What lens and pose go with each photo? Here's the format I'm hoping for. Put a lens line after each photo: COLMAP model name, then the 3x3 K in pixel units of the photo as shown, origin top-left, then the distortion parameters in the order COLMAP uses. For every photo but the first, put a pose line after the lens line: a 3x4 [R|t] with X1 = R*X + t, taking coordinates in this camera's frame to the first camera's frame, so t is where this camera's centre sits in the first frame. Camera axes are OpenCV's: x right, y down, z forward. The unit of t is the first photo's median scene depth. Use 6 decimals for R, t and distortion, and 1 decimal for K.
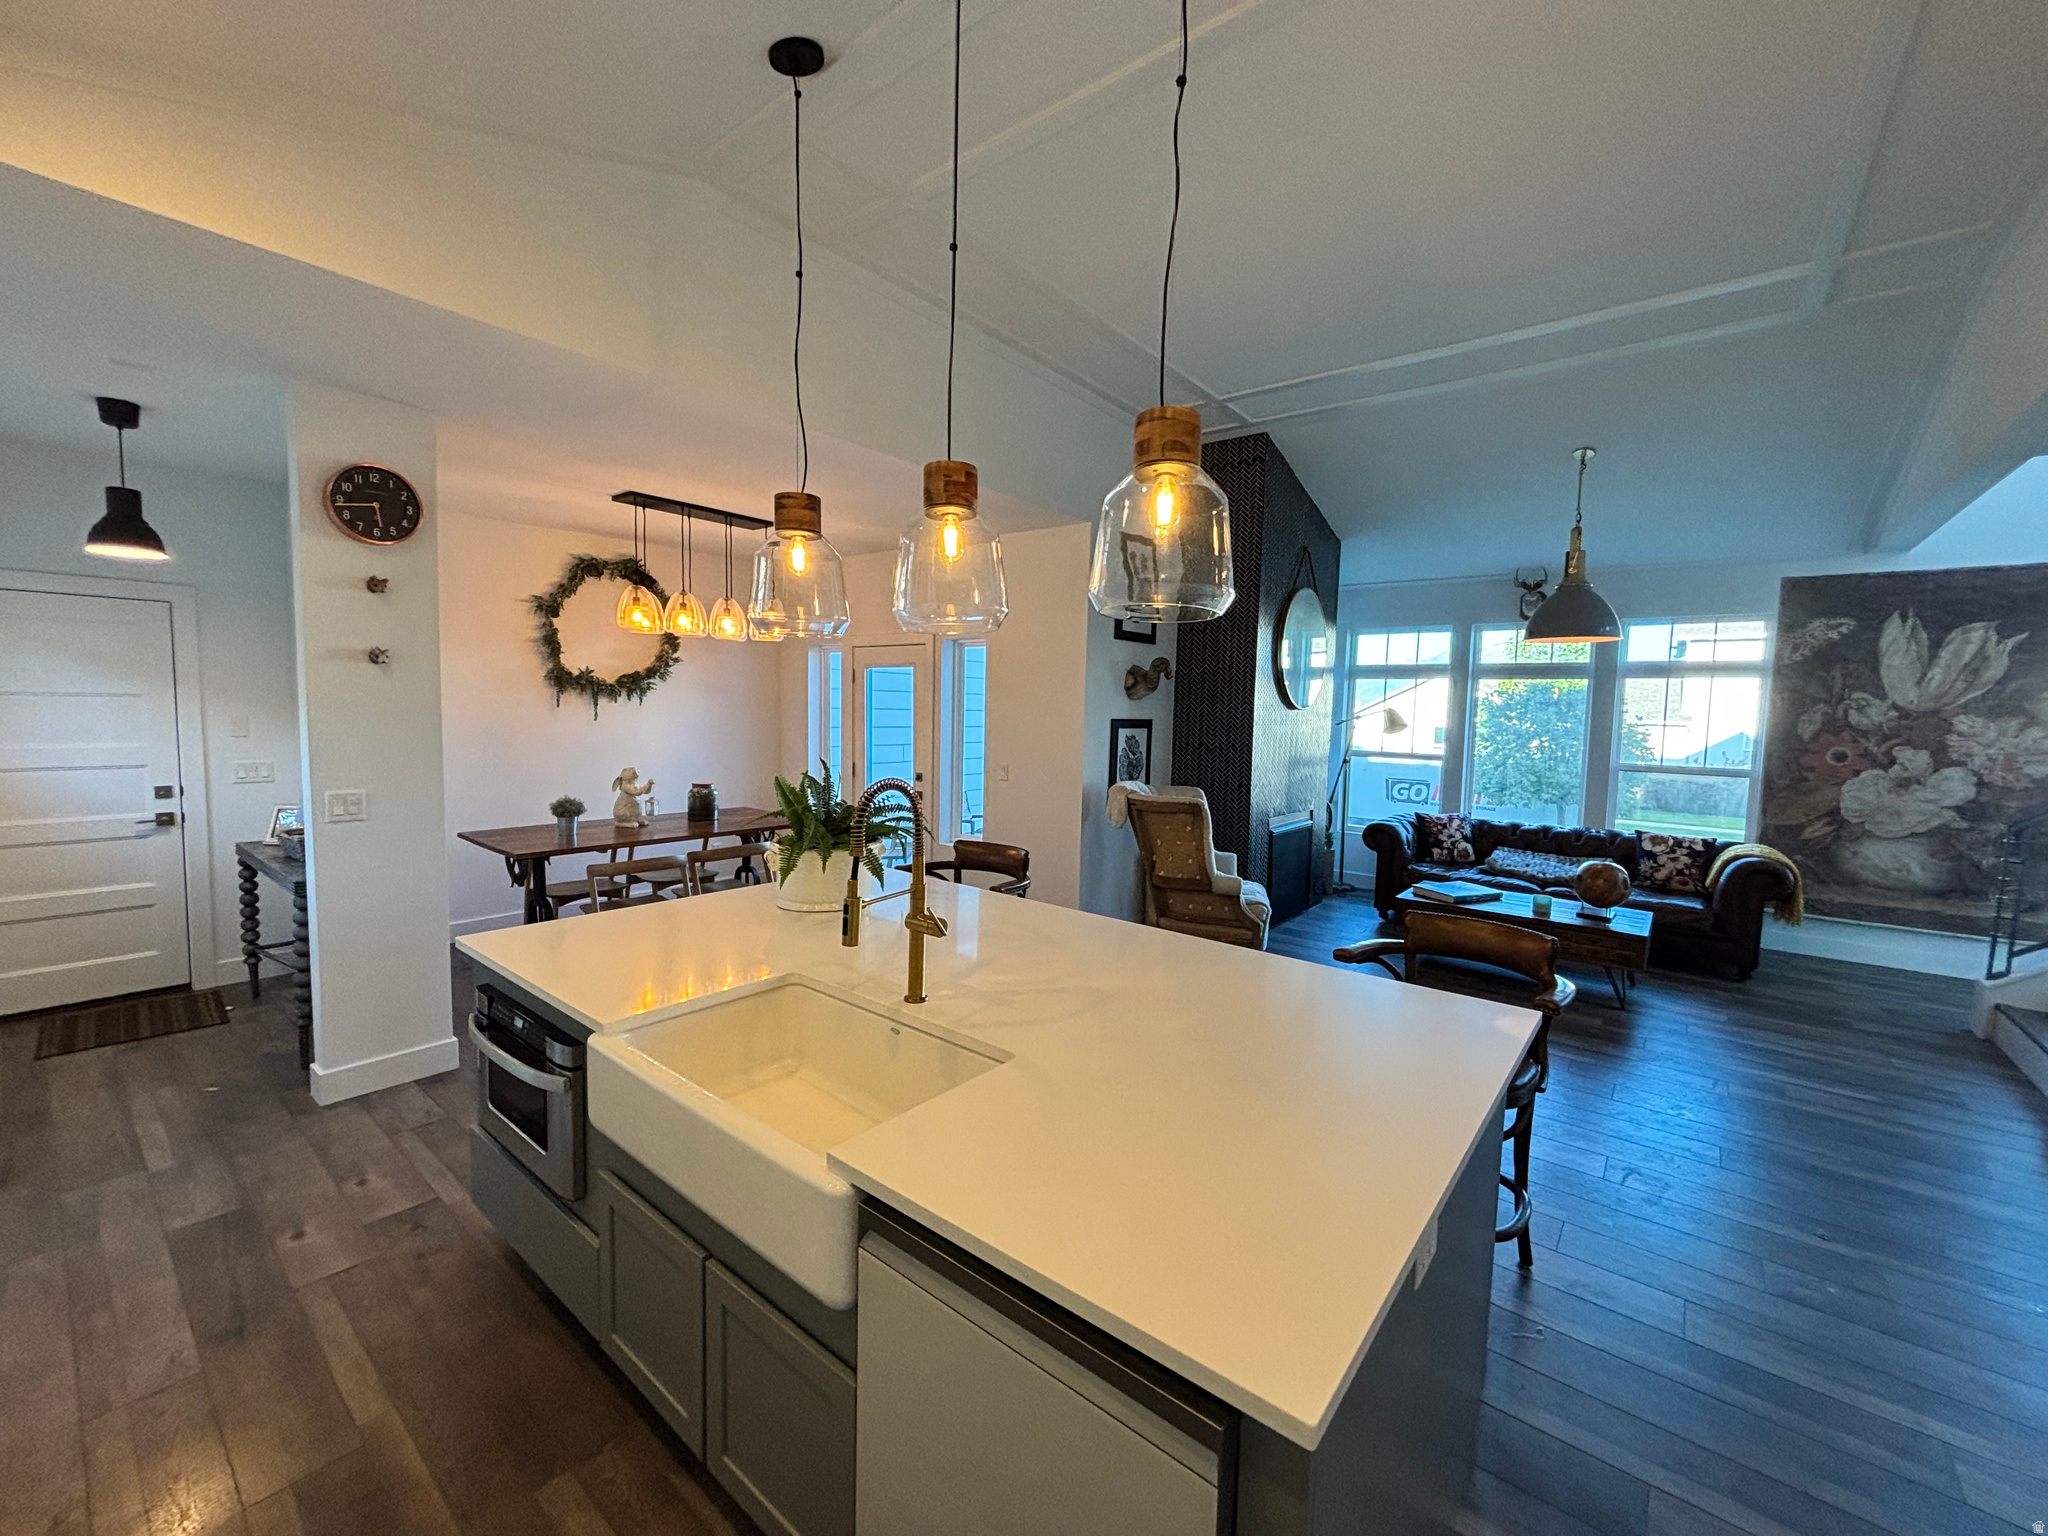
lens RADIAL K [[823.5, 0, 1025.7], [0, 823.5, 766.2], [0, 0, 1]] dist [0.001701, 0.001734]
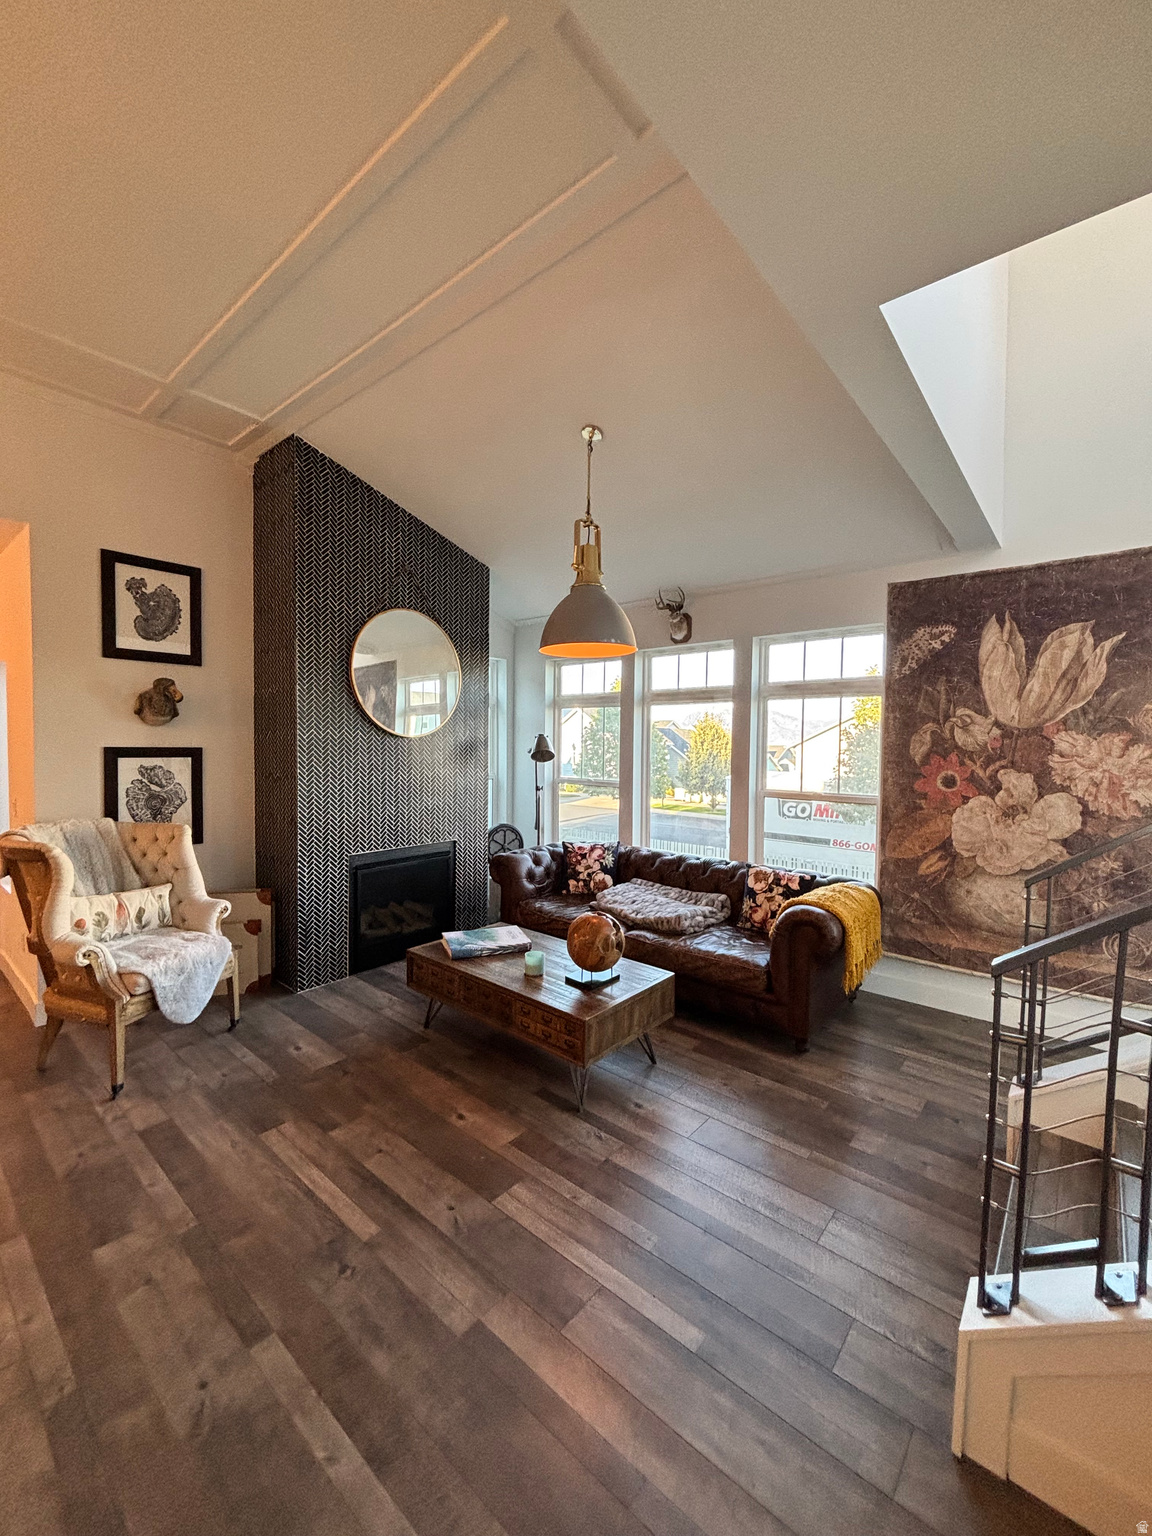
lens RADIAL K [[617.6, 0, 569.1], [0, 617.6, 763.0], [0, 0, 1]] dist [0.001701, 0.001734]
pose [[0.999537, -0.010215, -0.028665, 0.612574], [0.009024, 0.999103, -0.041375, -0.007715], [0.029062, 0.041097, 0.998732, 0.335147]]
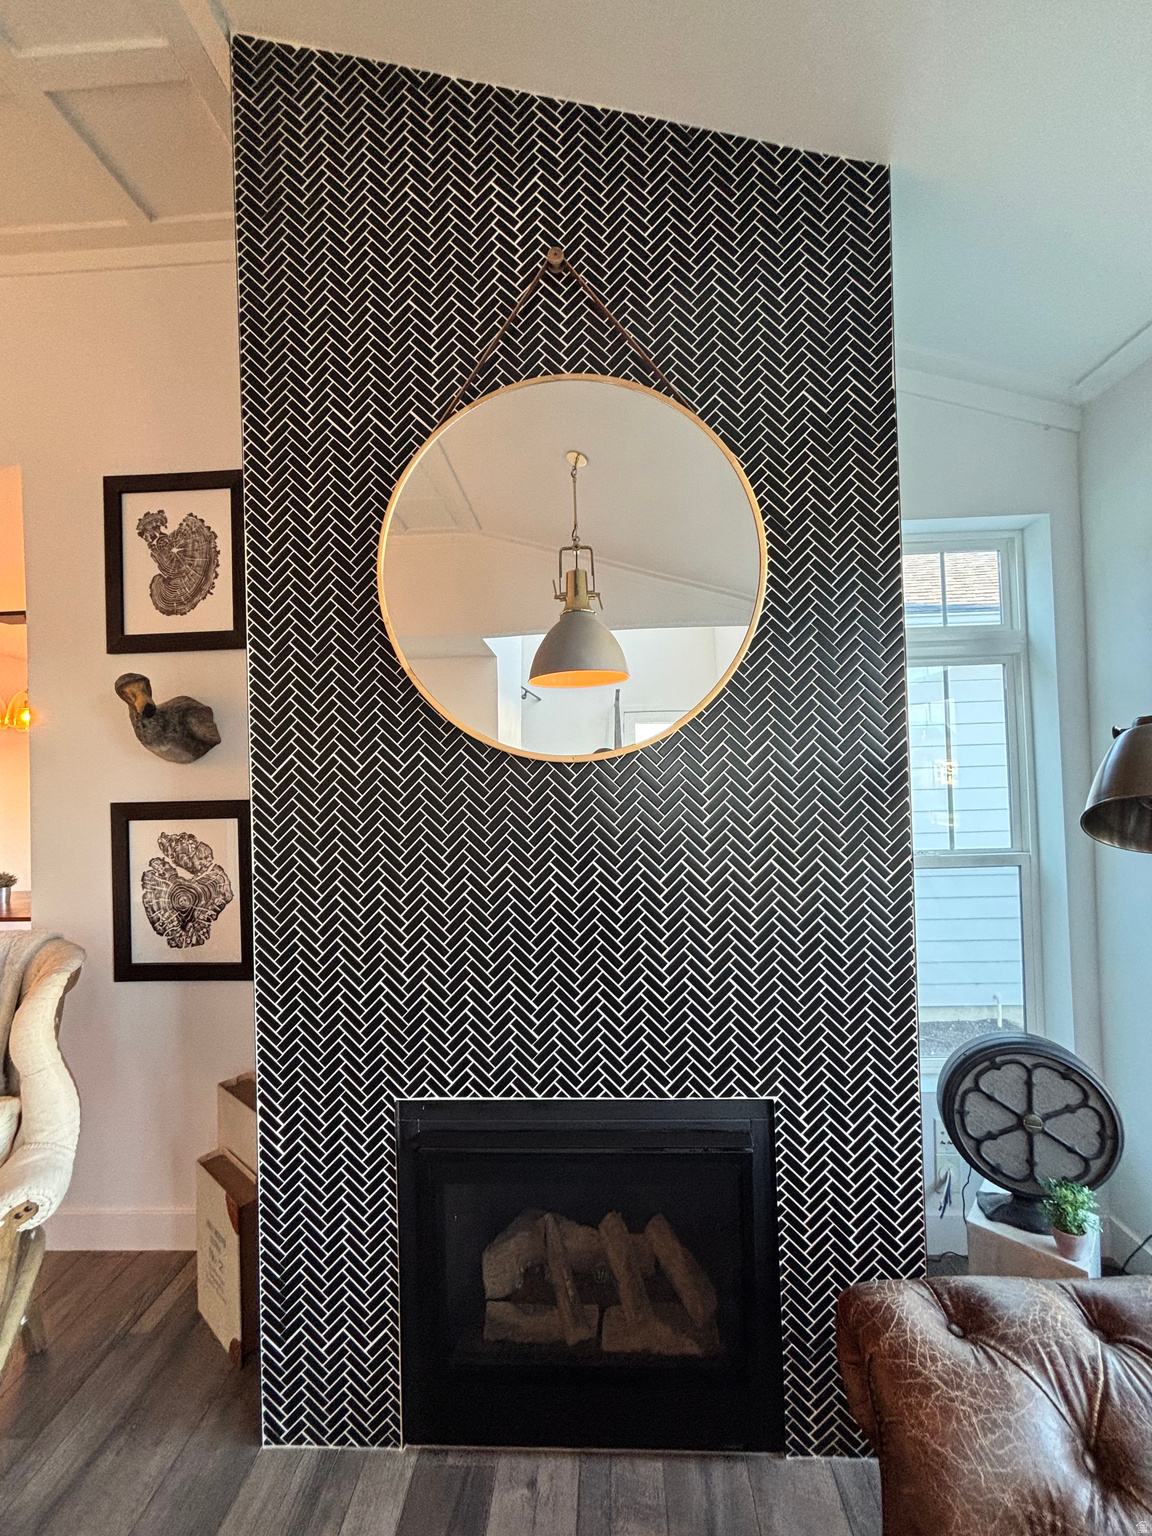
lens RADIAL K [[617.6, 0, 579.4], [0, 617.6, 768.7], [0, 0, 1]] dist [0.001701, 0.001734]
pose [[0.595707, -0.054073, -0.801380, 0.592977], [-0.016586, 0.996690, -0.079581, -0.051471], [0.803031, 0.060698, 0.592839, 0.978313]]
